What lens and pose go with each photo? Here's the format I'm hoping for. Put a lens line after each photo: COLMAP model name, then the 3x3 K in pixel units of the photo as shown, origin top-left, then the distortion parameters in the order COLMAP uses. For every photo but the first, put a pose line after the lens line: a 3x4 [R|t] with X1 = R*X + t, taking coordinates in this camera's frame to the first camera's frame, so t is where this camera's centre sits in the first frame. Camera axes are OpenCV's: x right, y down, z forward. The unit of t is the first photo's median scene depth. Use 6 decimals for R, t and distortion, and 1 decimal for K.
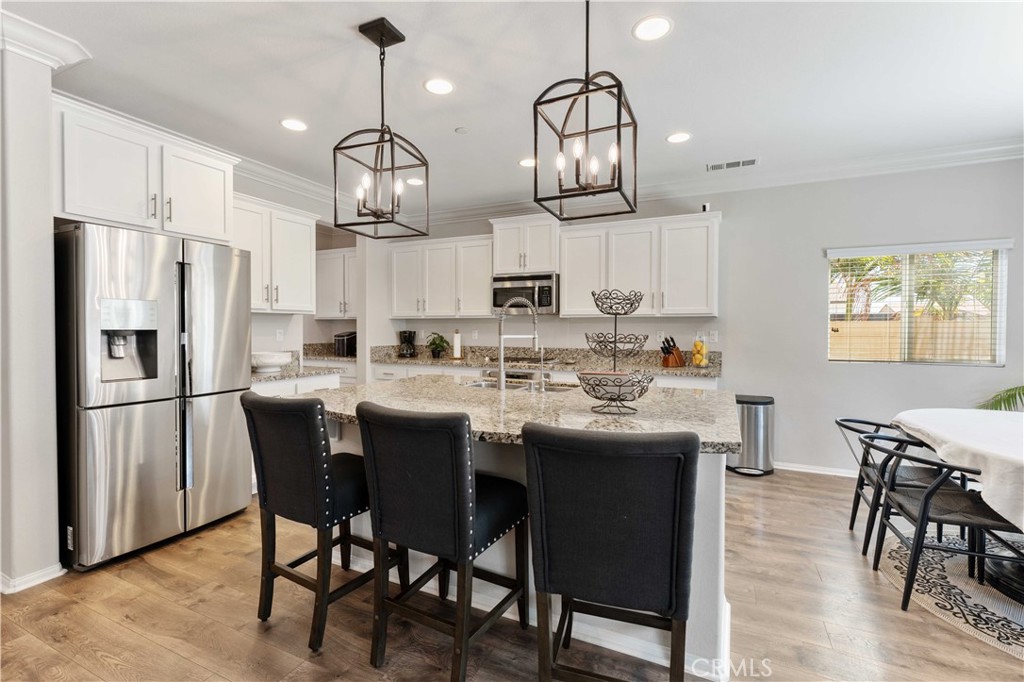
lens RADIAL K [[449.7, 0, 504.3], [0, 449.7, 334.2], [0, 0, 1]] dist [-0.001342, -0.000866]
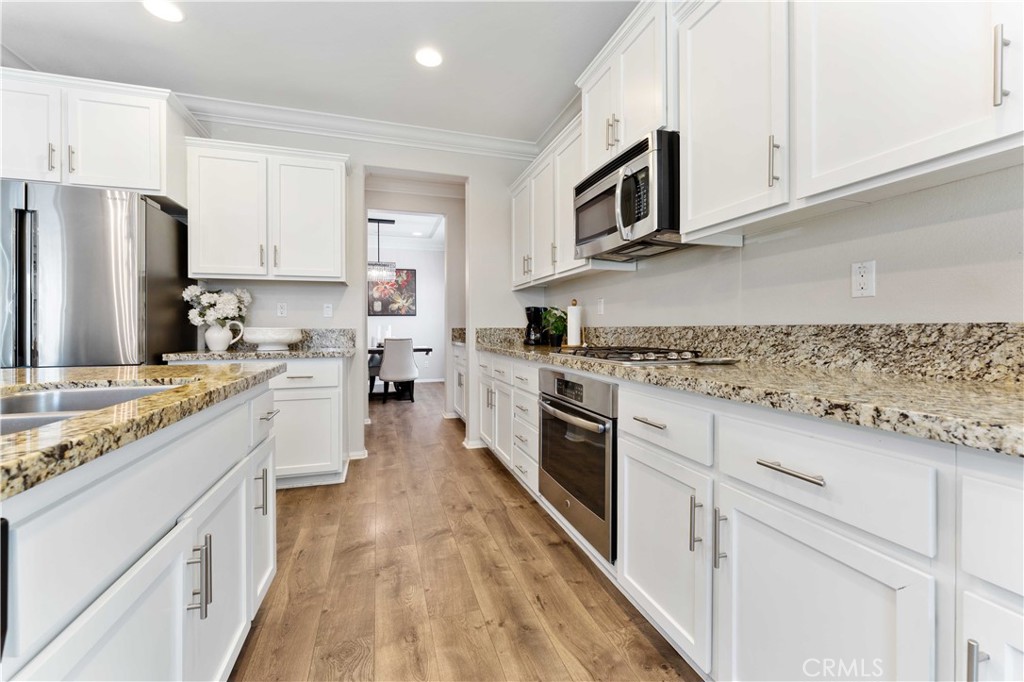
lens RADIAL K [[421.2, 0, 511.0], [0, 421.2, 332.0], [0, 0, 1]] dist [-0.003380, 0.000261]
pose [[0.692052, 0.000550, -0.721847, 0.378174], [-0.002707, 0.999995, -0.001833, 0.053723], [0.721842, 0.003223, 0.692050, 0.859481]]
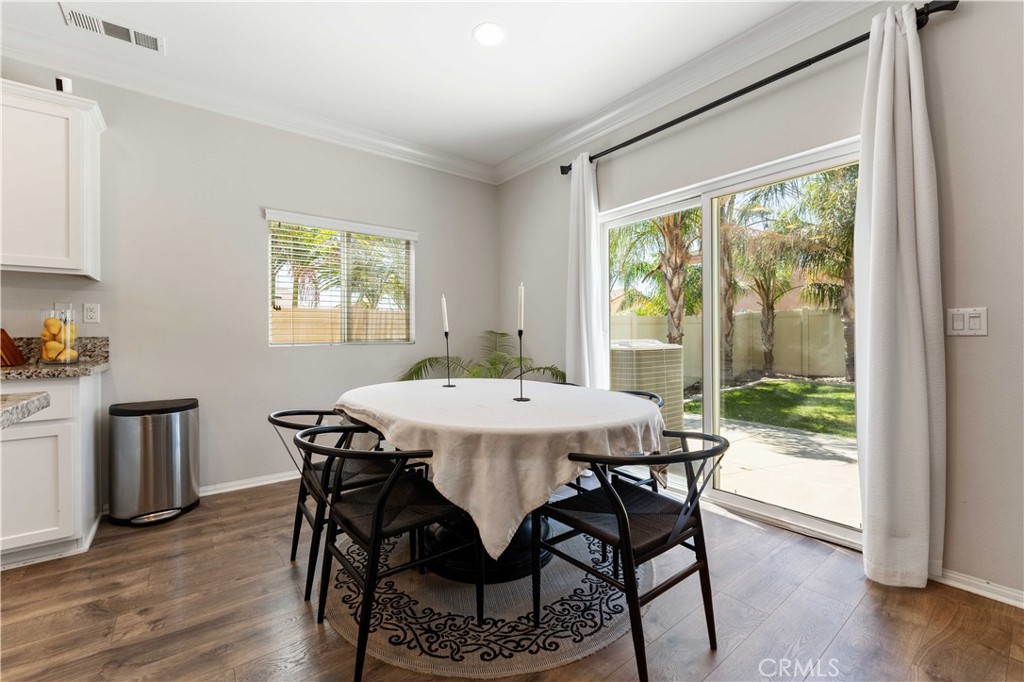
lens RADIAL K [[421.2, 0, 513.6], [0, 421.2, 338.5], [0, 0, 1]] dist [-0.003380, 0.000261]
pose [[0.437690, -0.010633, 0.899063, 0.246898], [0.015982, 0.999864, 0.004045, 0.057041], [-0.898984, 0.012598, 0.437800, 0.288195]]
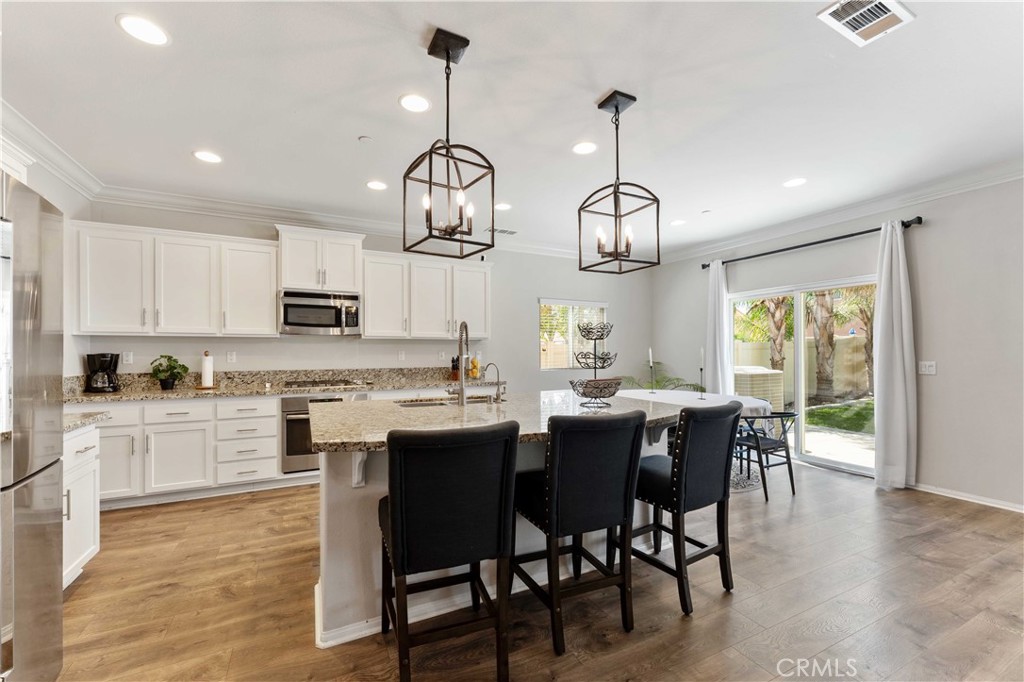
lens RADIAL K [[421.2, 0, 504.0], [0, 421.2, 351.0], [0, 0, 1]] dist [-0.003380, 0.000261]
pose [[0.615008, -0.005879, 0.788499, -0.568015], [0.011658, 0.999931, -0.001637, -0.005057], [-0.788435, 0.010199, 0.615034, 0.217963]]
